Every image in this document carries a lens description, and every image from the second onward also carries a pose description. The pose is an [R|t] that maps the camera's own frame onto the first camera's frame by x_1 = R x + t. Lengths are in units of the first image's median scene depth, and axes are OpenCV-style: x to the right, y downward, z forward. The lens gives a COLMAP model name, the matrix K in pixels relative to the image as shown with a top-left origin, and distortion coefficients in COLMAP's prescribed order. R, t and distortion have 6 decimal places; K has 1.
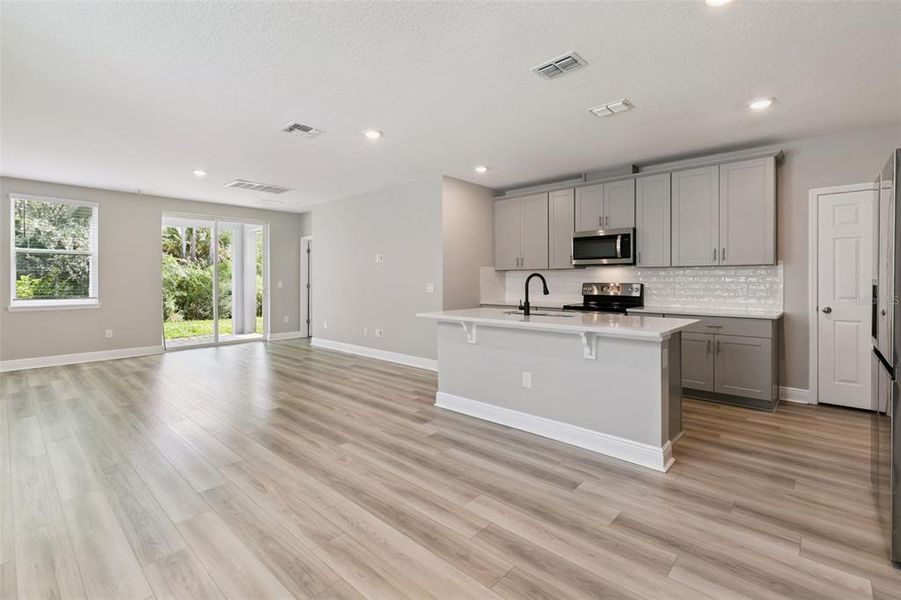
lens RADIAL K [[407.2, 0, 454.6], [0, 407.2, 281.1], [0, 0, 1]] dist [-0.001172, -0.000383]
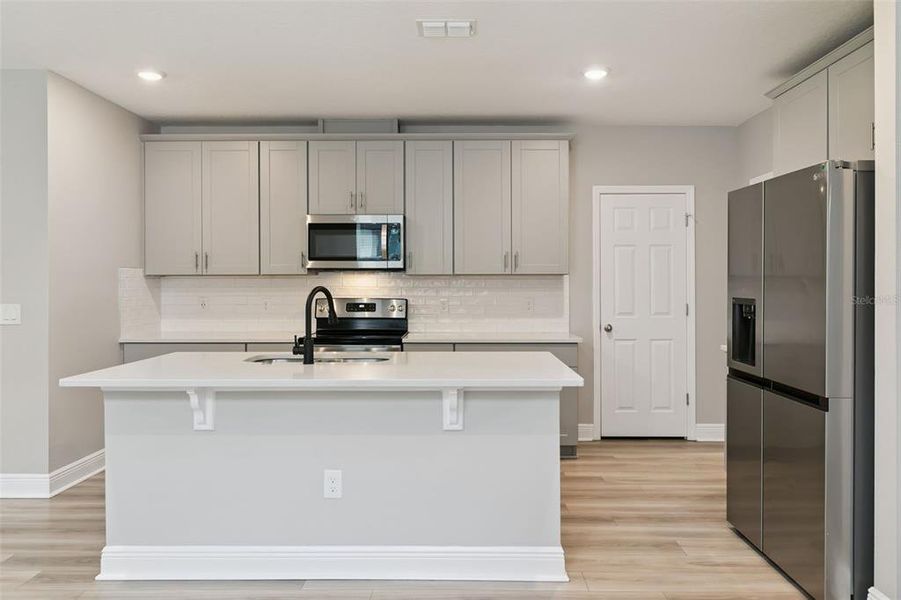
lens RADIAL K [[629.7, 0, 452.6], [0, 629.7, 285.2], [0, 0, 1]] dist [-0.000824, -0.000630]
pose [[0.749435, 0.000815, 0.662078, -0.211766], [0.002487, 0.999989, -0.004045, -0.015124], [-0.662074, 0.004678, 0.749424, 0.215781]]
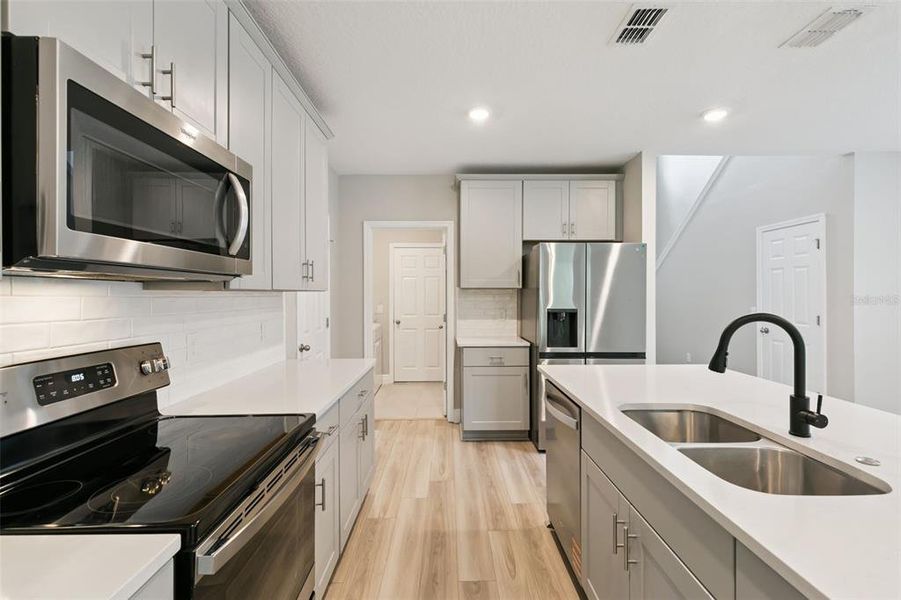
lens RADIAL K [[404.9, 0, 456.0], [0, 404.9, 296.8], [0, 0, 1]] dist [0.002001, 0.000141]
pose [[-0.684010, -0.000674, 0.729472, 0.111608], [0.007301, 0.999943, 0.007771, -0.035090], [-0.729436, 0.010641, -0.683966, 1.305586]]
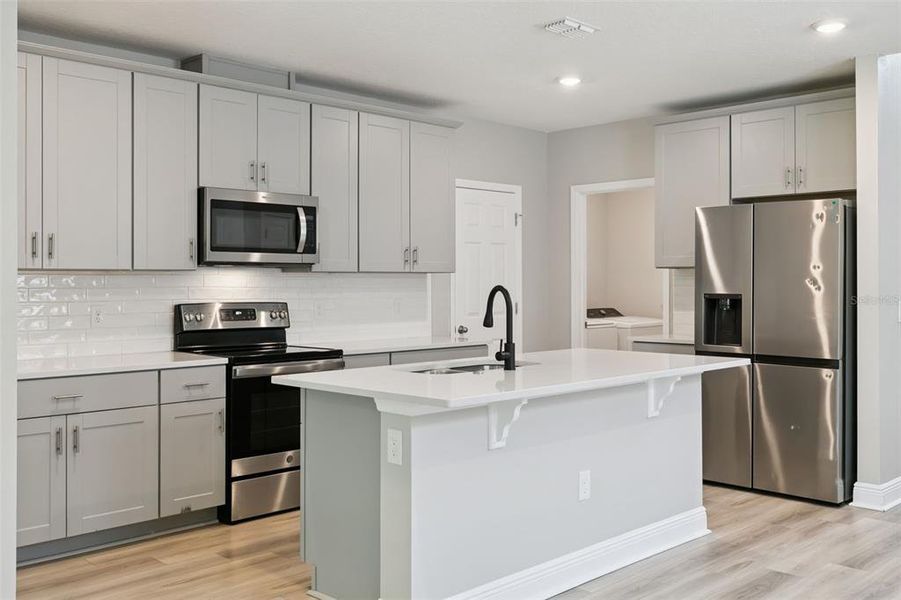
lens RADIAL K [[863.1, 0, 451.5], [0, 863.1, 279.2], [0, 0, 1]] dist [0.003324, 0.000278]
pose [[0.055010, 0.006707, 0.998463, -0.794131], [0.006797, 0.999952, -0.007091, -0.018018], [-0.998463, 0.007176, 0.054962, 0.908588]]
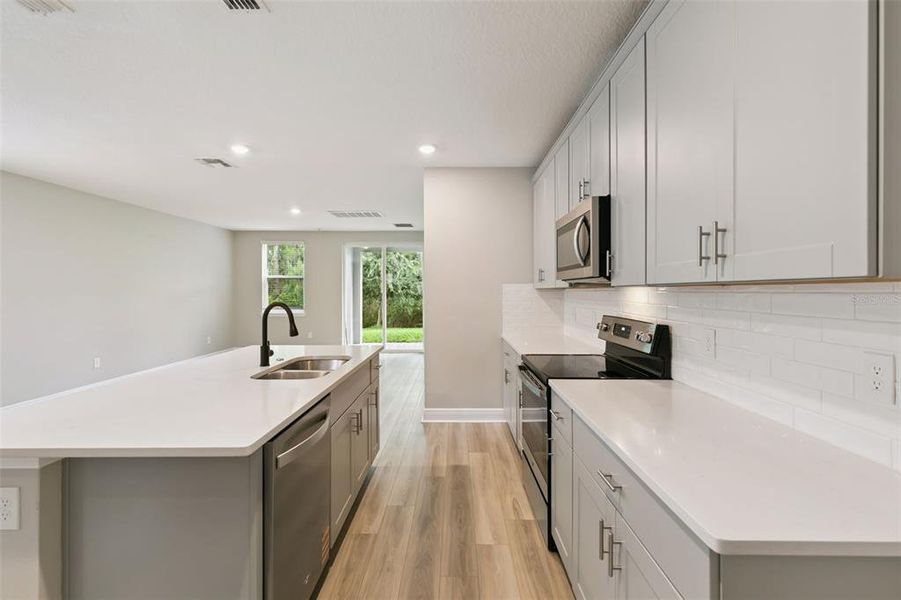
lens RADIAL K [[404.9, 0, 456.0], [0, 404.9, 296.8], [0, 0, 1]] dist [0.002001, 0.000141]
pose [[0.670920, 0.011504, -0.741440, 0.784727], [-0.005636, 0.999930, 0.010415, -0.031841], [0.741508, -0.002809, 0.670938, 0.708150]]
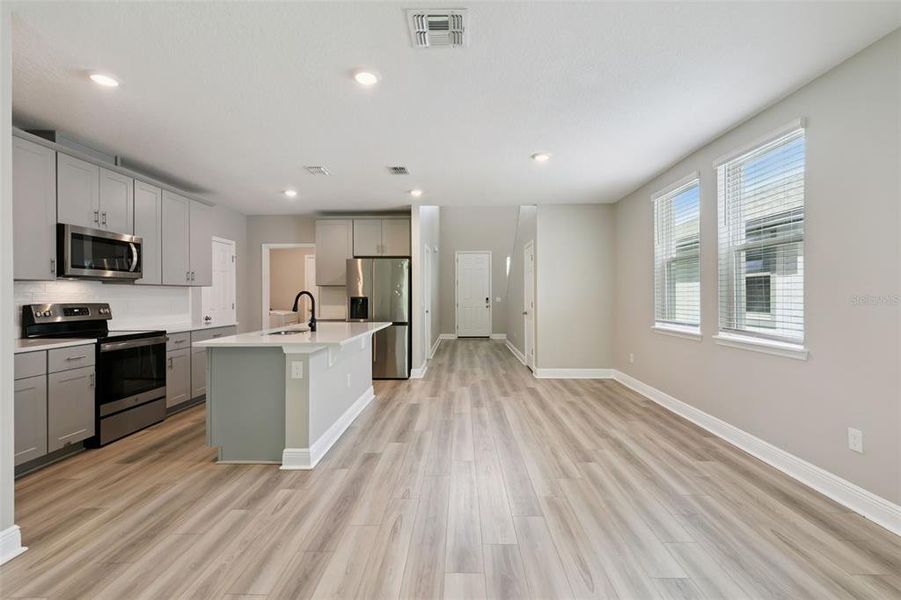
lens RADIAL K [[404.9, 0, 456.0], [0, 404.9, 296.8], [0, 0, 1]] dist [0.002001, 0.000141]
pose [[-0.659675, 0.002997, 0.751545, -0.757404], [0.009387, 0.999947, 0.004252, -0.004836], [-0.751492, 0.009859, -0.659669, 1.264679]]
